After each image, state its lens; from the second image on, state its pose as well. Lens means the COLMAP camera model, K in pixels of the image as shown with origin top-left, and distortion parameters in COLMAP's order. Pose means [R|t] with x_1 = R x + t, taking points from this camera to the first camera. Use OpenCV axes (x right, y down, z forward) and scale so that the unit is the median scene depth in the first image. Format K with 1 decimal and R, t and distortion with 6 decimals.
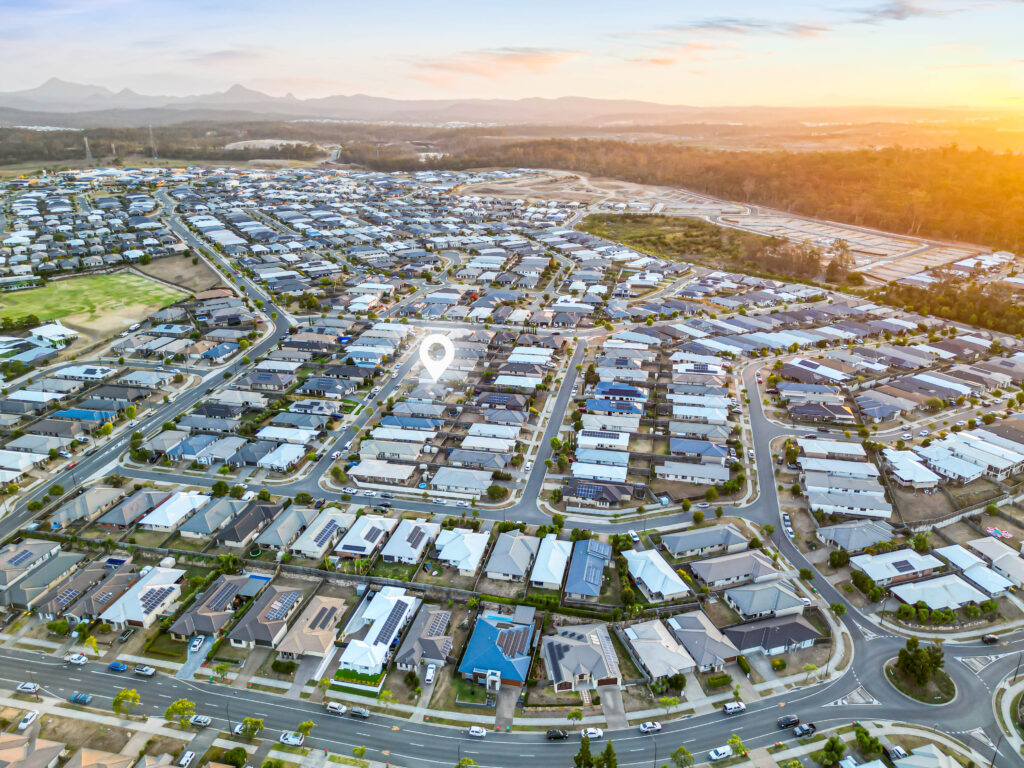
lens RADIAL K [[721.2, 0, 515.5], [0, 721.2, 384.4], [0, 0, 1]] dist [0.055619, -0.049230]
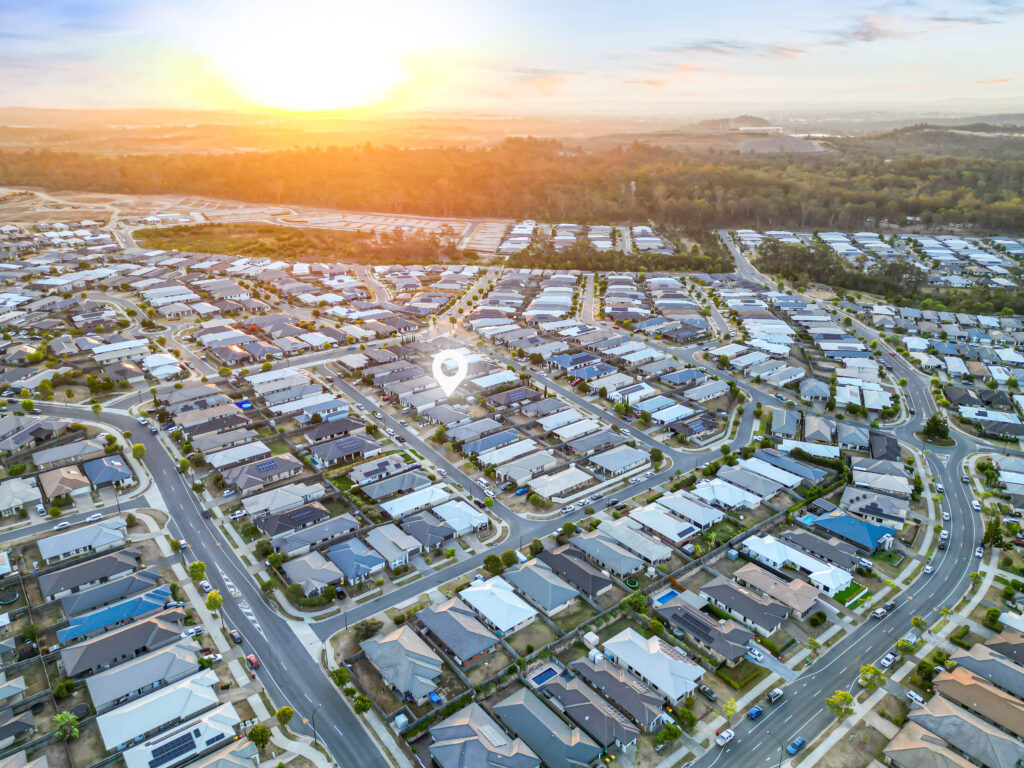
lens RADIAL K [[721.2, 0, 515.5], [0, 721.2, 384.4], [0, 0, 1]] dist [0.055619, -0.049230]
pose [[0.623726, -0.274254, 0.731949, -0.803540], [0.277393, 0.953138, 0.120753, -0.124164], [-0.730766, 0.127721, 0.670574, 0.345194]]
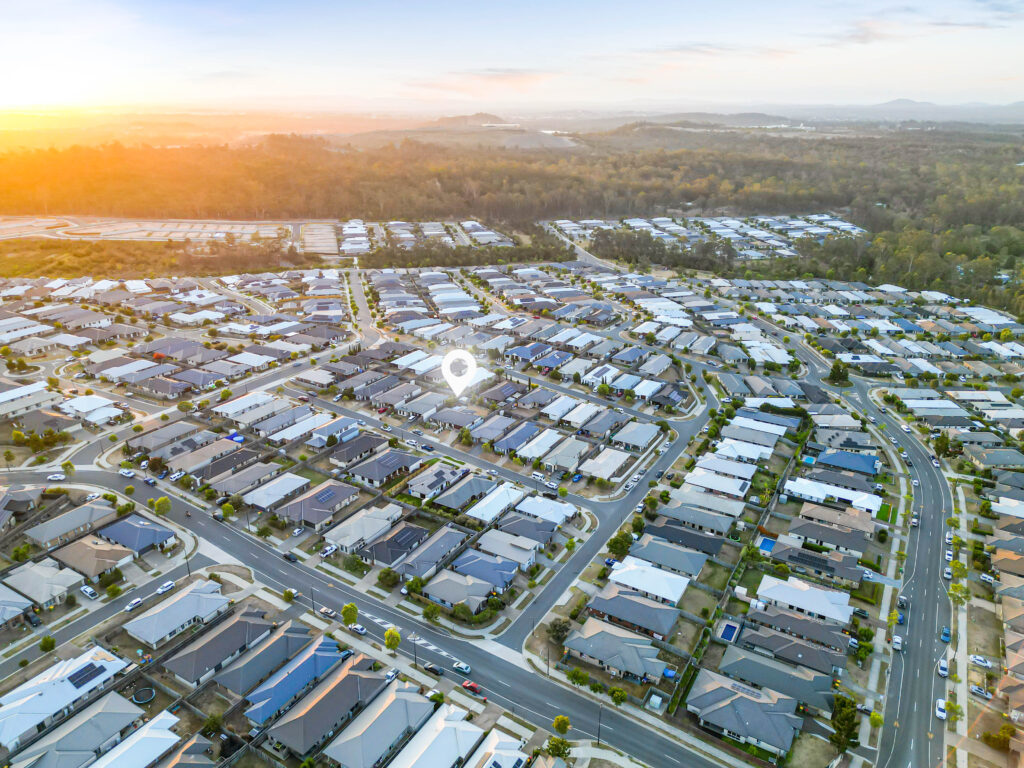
lens RADIAL K [[721.2, 0, 515.5], [0, 721.2, 384.4], [0, 0, 1]] dist [0.055619, -0.049230]
pose [[0.308427, -0.336439, 0.889765, -0.975816], [0.336061, 0.913588, 0.228955, -0.229051], [-0.889908, 0.228399, 0.394839, 0.623419]]
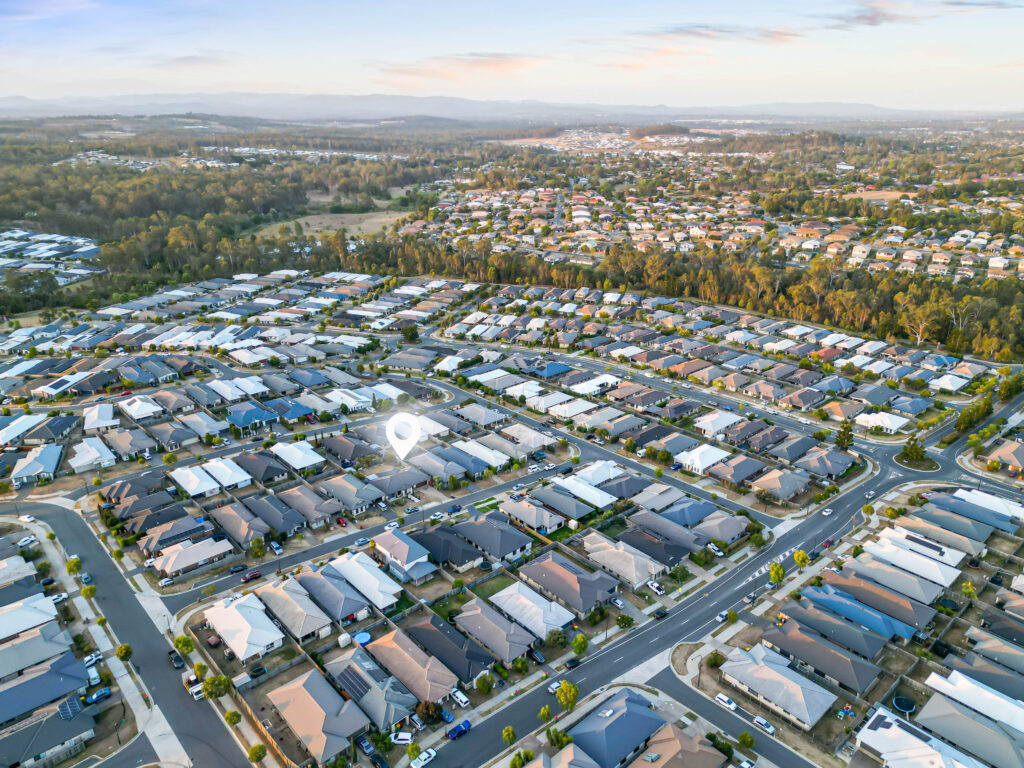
lens RADIAL K [[707.5, 0, 516.6], [0, 707.5, 423.4], [0, 0, 1]] dist [0.001514, -0.000971]
pose [[-0.817172, -0.228337, 0.529237, -0.658275], [0.213152, 0.733384, 0.645534, -0.526152], [-0.535533, 0.640320, -0.550631, 1.425235]]
